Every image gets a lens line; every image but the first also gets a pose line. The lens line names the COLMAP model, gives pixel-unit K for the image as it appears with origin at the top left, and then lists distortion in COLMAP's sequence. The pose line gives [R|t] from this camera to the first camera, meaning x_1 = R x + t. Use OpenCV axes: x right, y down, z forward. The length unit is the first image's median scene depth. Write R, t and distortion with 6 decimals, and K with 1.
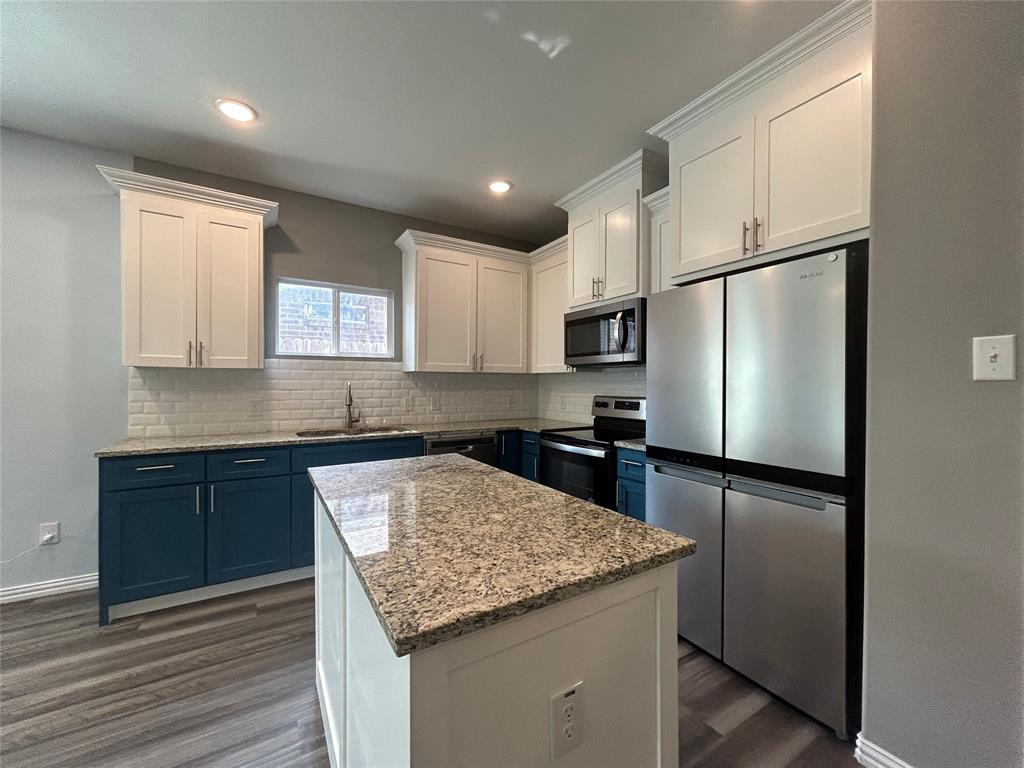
lens RADIAL K [[414.2, 0, 514.9], [0, 414.2, 385.6], [0, 0, 1]] dist [-0.000801, 0.001468]
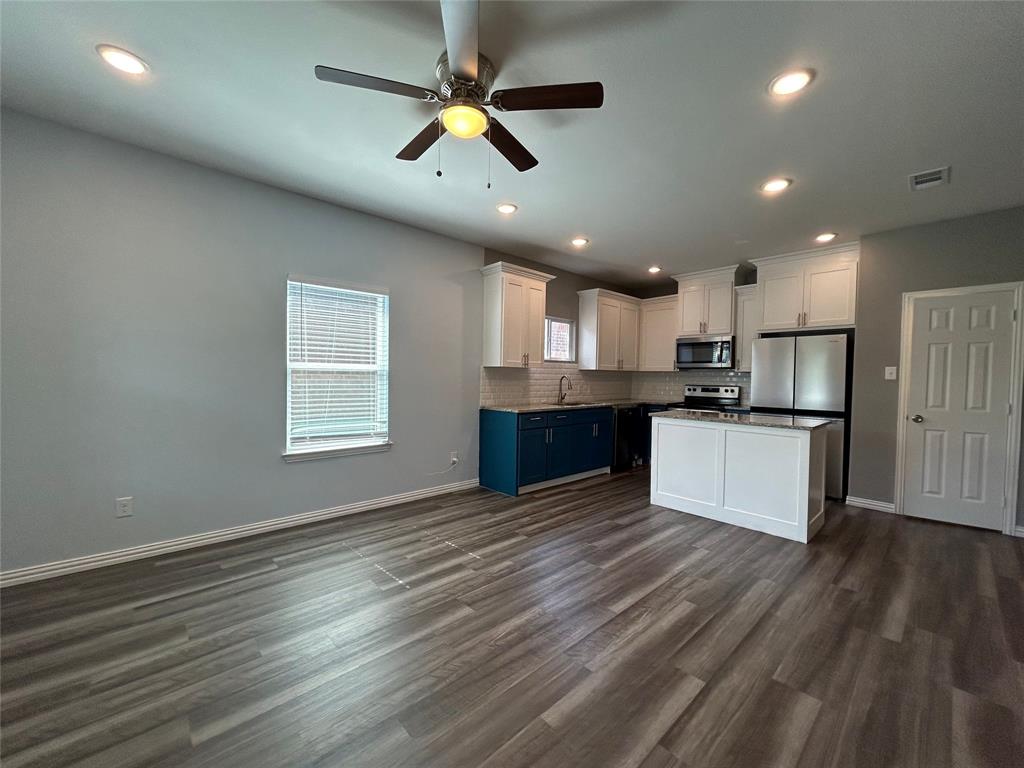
lens RADIAL K [[414.2, 0, 514.4], [0, 414.2, 386.3], [0, 0, 1]] dist [-0.000801, 0.001468]
pose [[0.979650, 0.005953, 0.200625, -1.136932], [-0.010440, 0.999718, 0.021313, 0.000840], [-0.200442, -0.022973, 0.979436, -0.765202]]
